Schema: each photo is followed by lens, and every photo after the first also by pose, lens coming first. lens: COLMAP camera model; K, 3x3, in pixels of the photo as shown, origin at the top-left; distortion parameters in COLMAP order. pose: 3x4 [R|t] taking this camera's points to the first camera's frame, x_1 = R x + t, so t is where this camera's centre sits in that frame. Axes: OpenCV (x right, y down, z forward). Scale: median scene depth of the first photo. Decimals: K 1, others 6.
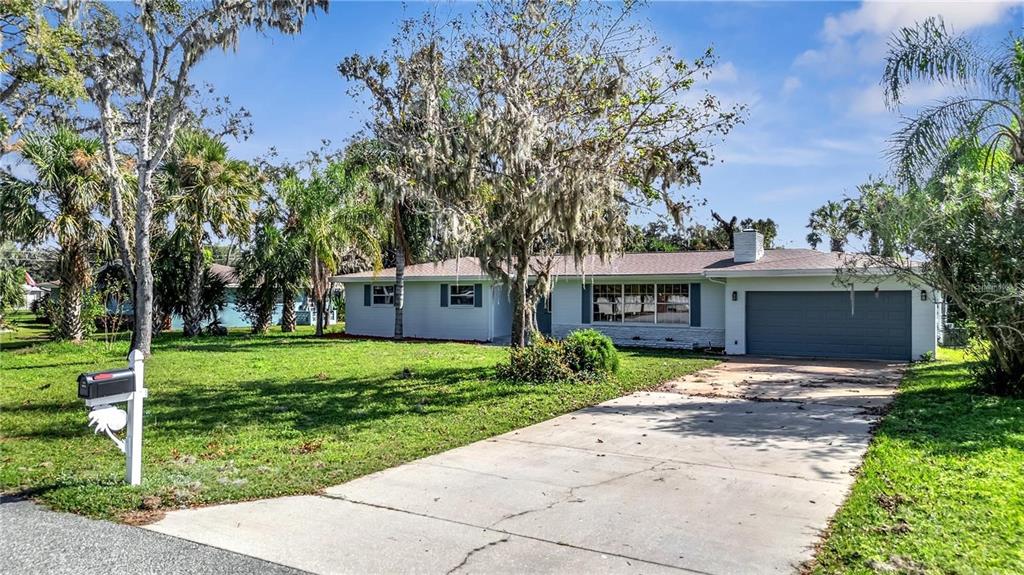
lens RADIAL K [[692.9, 0, 512.0], [0, 692.9, 287.5], [0, 0, 1]] dist [0.077729, -0.083051]
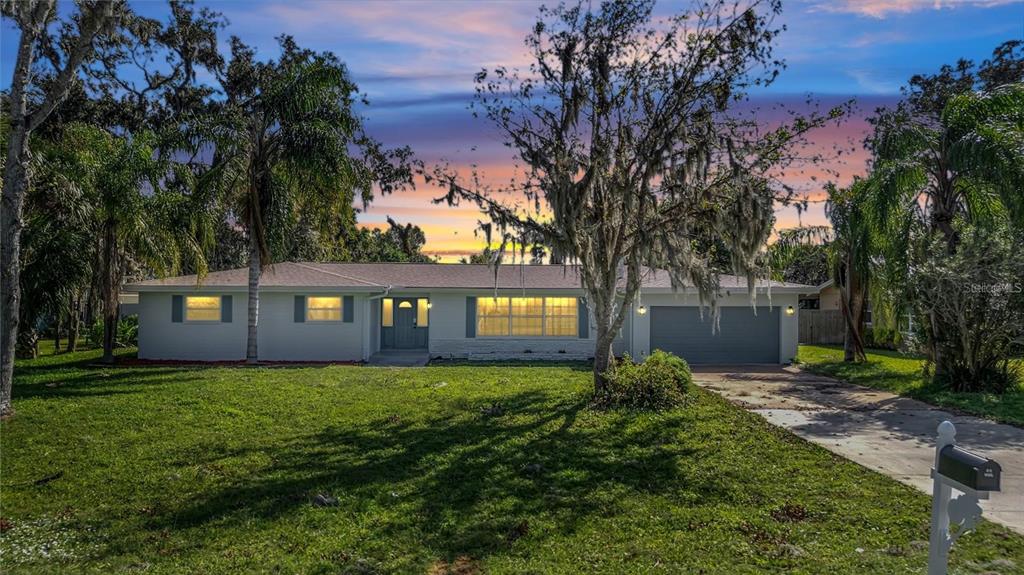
lens RADIAL K [[704.9, 0, 512.0], [0, 704.9, 287.5], [0, 0, 1]] dist [-0.004537, -0.001134]
pose [[0.850504, 0.007381, 0.525916, -0.381469], [-0.007417, 0.999970, -0.002039, -0.016781], [-0.525915, -0.002167, 0.850534, 0.157849]]
